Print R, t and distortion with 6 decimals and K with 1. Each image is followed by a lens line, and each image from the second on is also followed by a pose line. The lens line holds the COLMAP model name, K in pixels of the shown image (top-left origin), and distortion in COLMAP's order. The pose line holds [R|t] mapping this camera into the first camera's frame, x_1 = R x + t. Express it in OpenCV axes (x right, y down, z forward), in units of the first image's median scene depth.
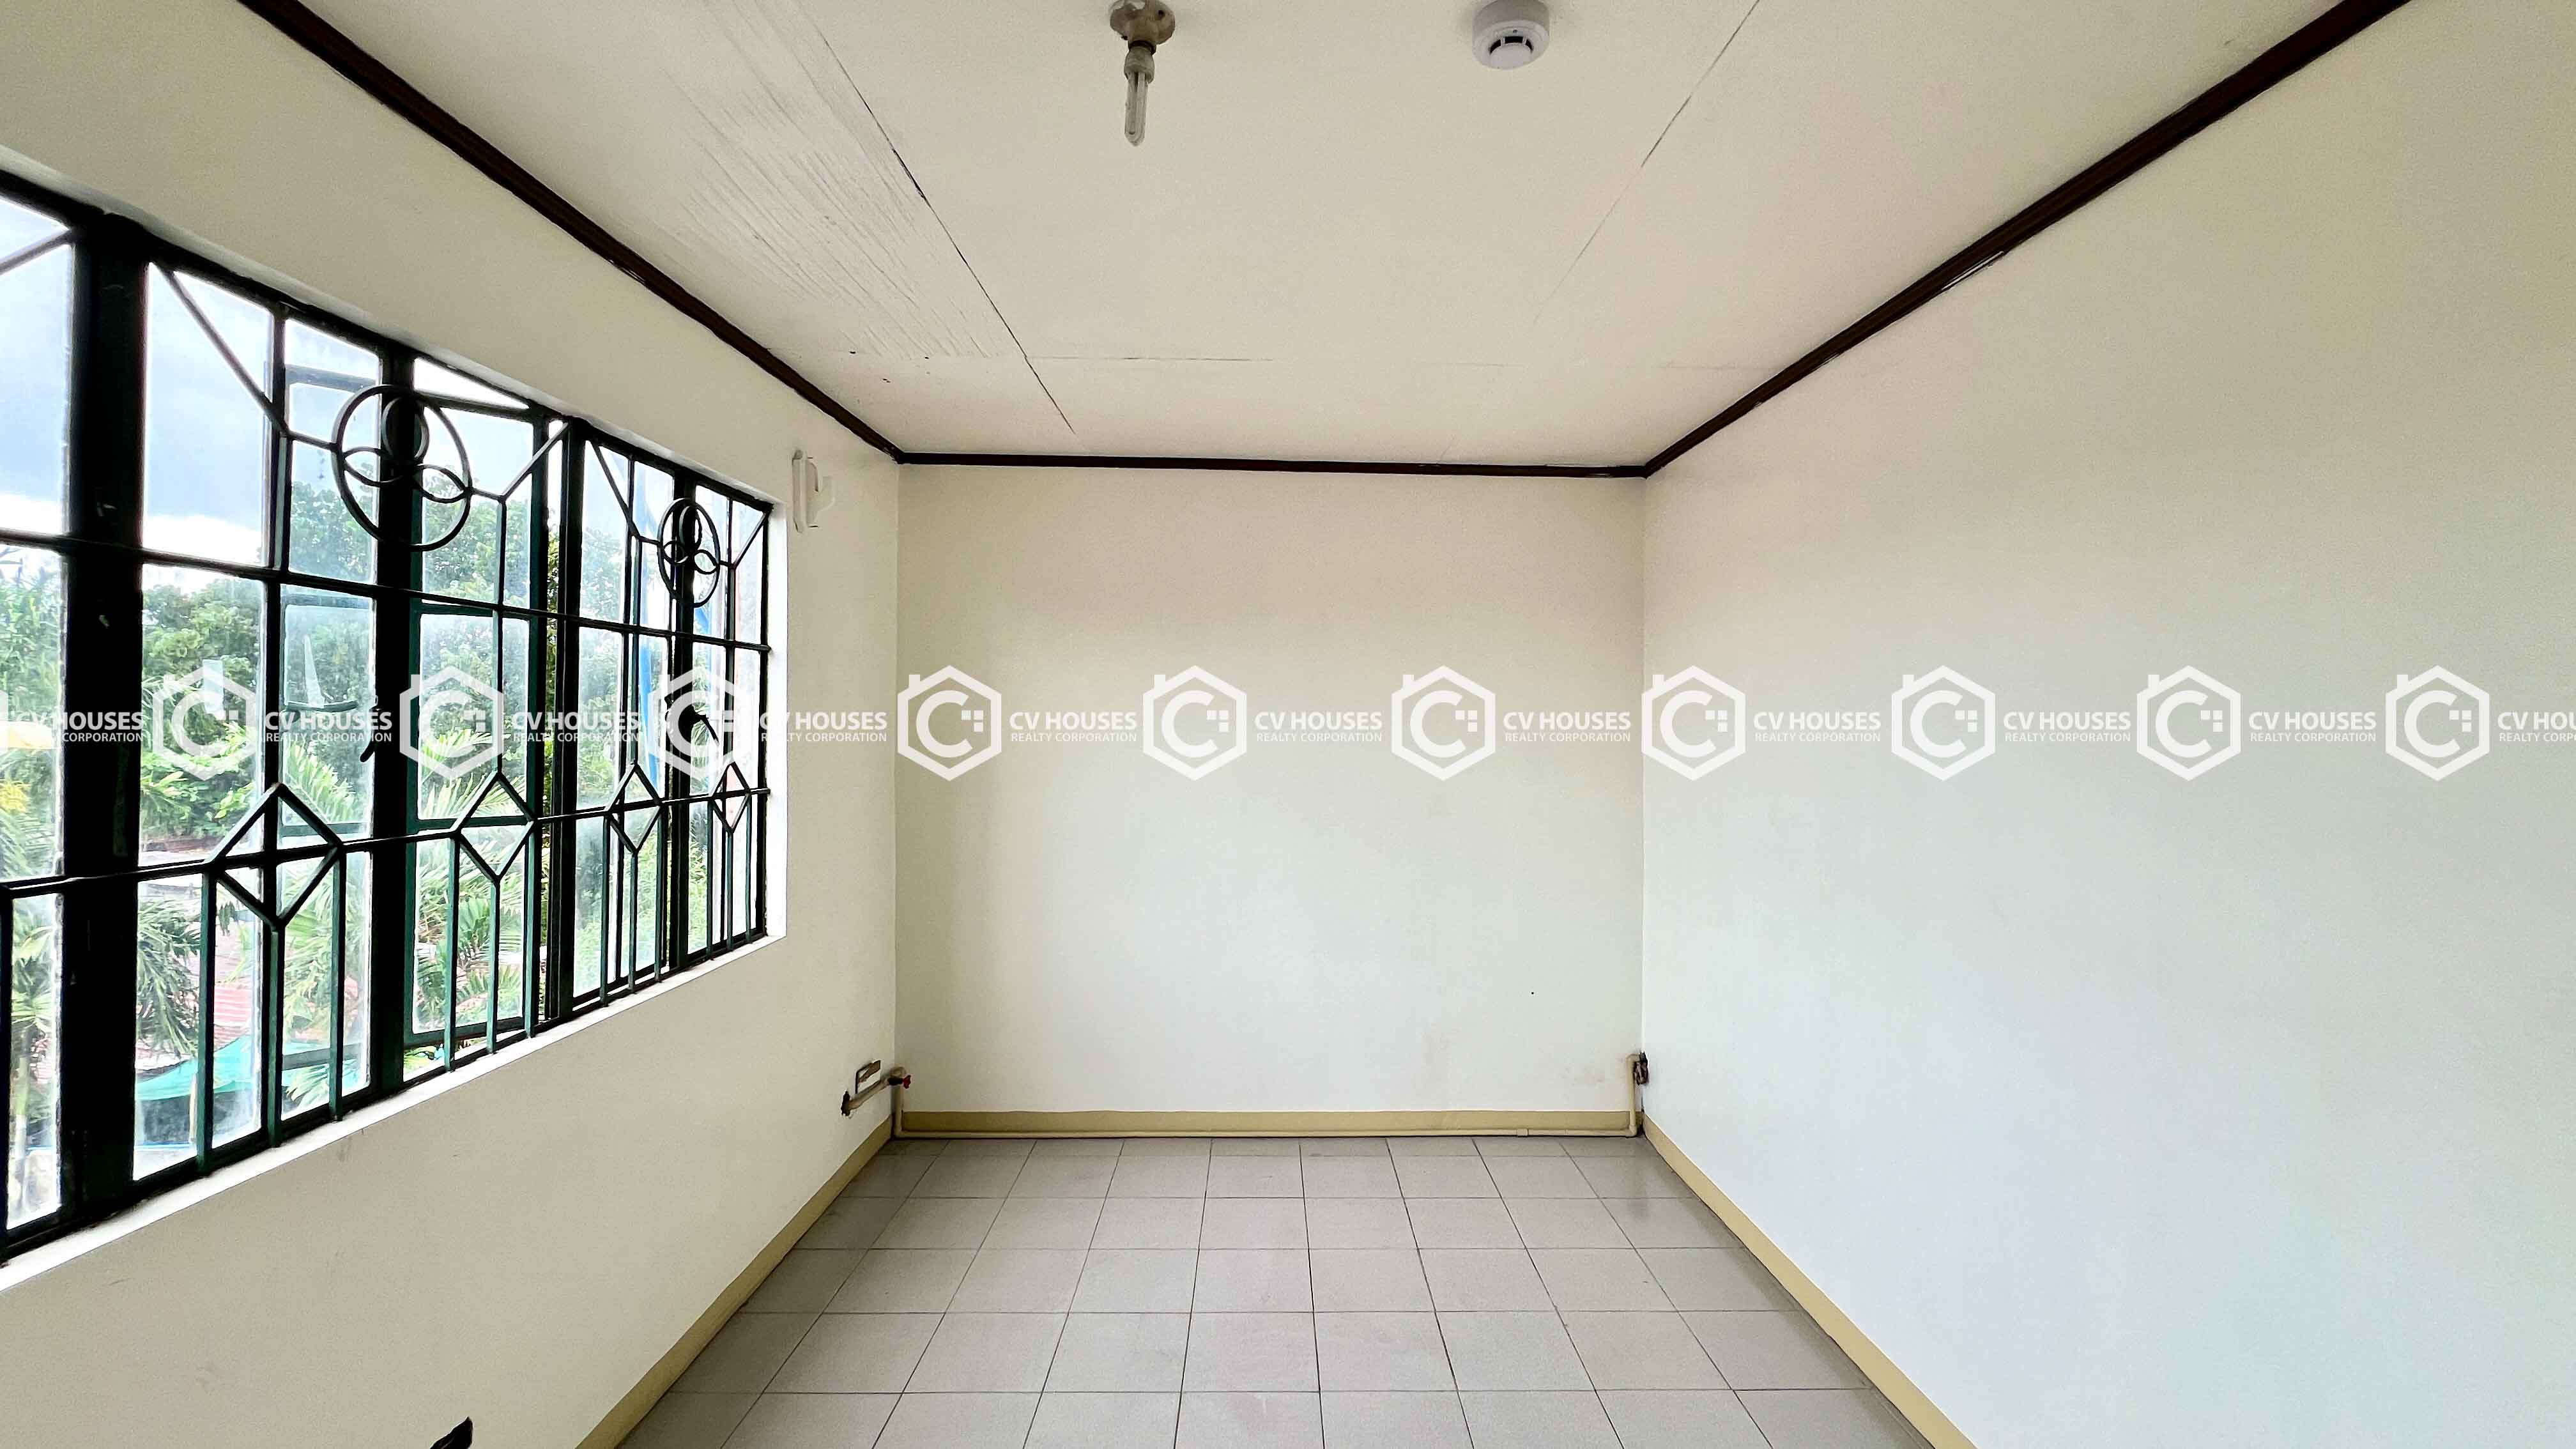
lens RADIAL K [[1029.7, 0, 1288.0], [0, 1029.7, 724.5], [0, 0, 1]] dist [0.001419, 0.000283]
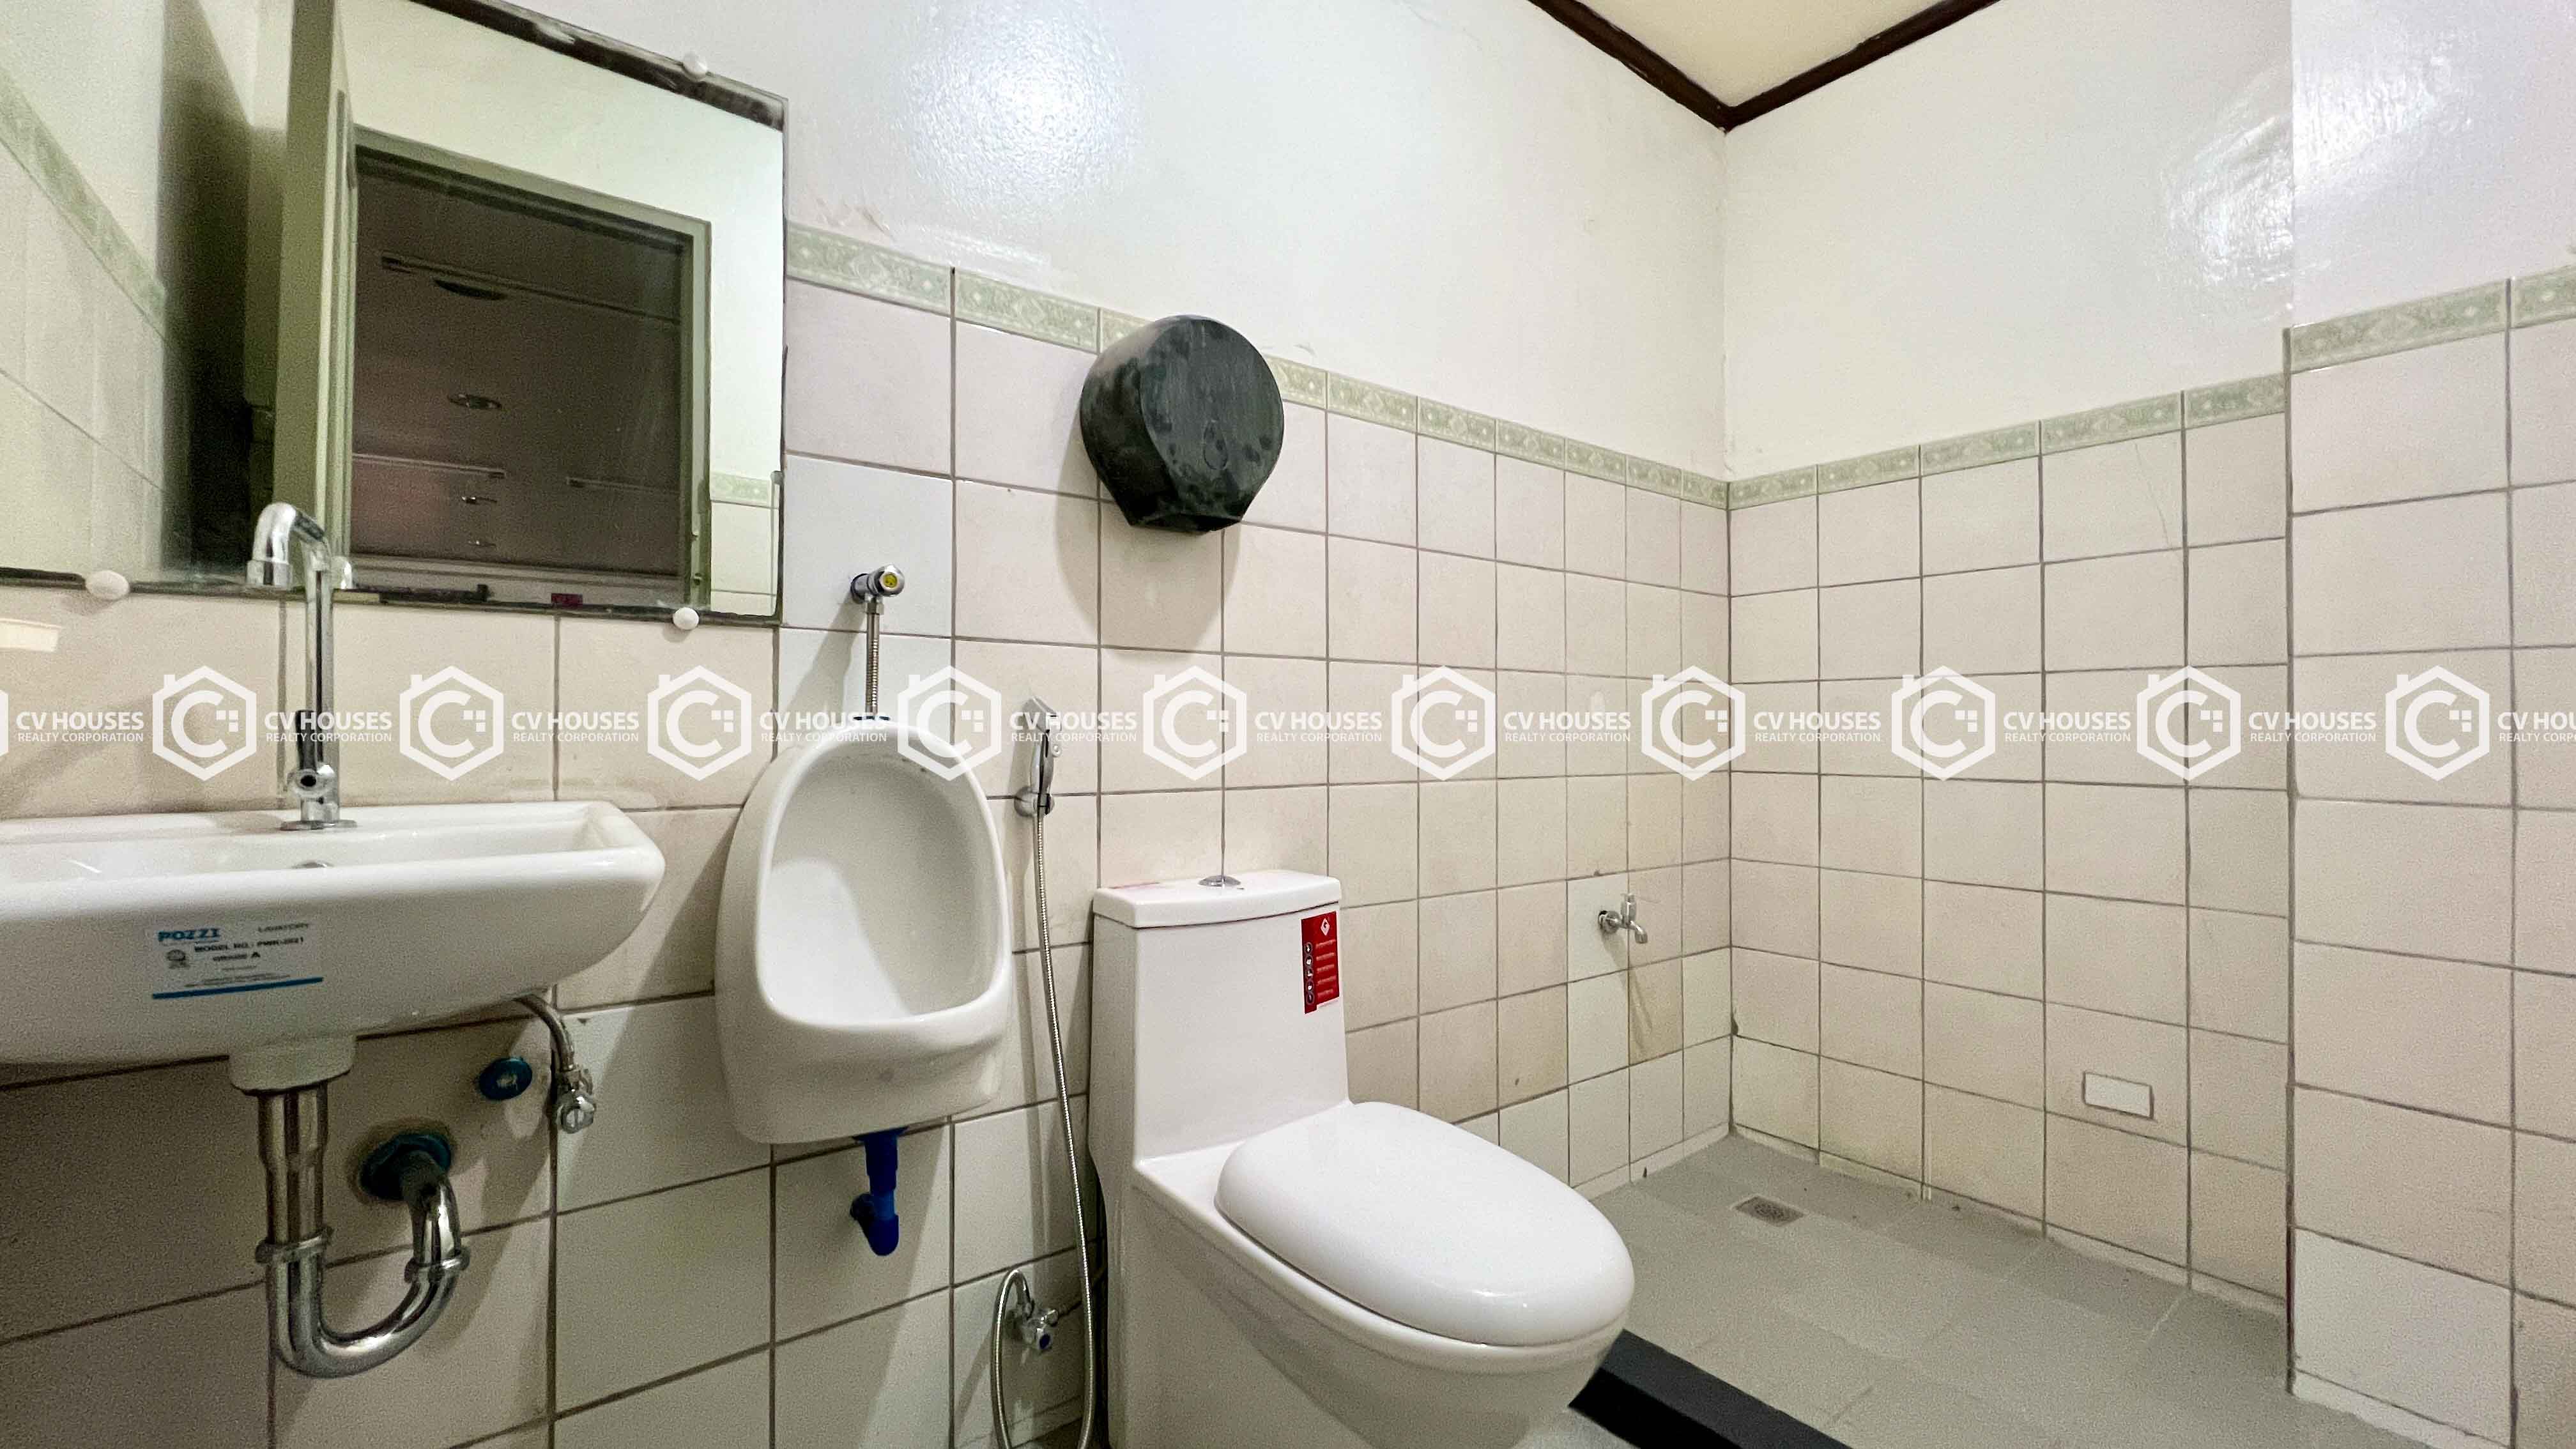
lens RADIAL K [[1029.7, 0, 1288.0], [0, 1029.7, 724.5], [0, 0, 1]] dist [0.001419, 0.000283]
pose [[0.999989, -0.000134, -0.004738, 0.730747], [0.000133, 1.000000, -0.000191, 0.000102], [0.004739, 0.000191, 0.999989, 0.004461]]
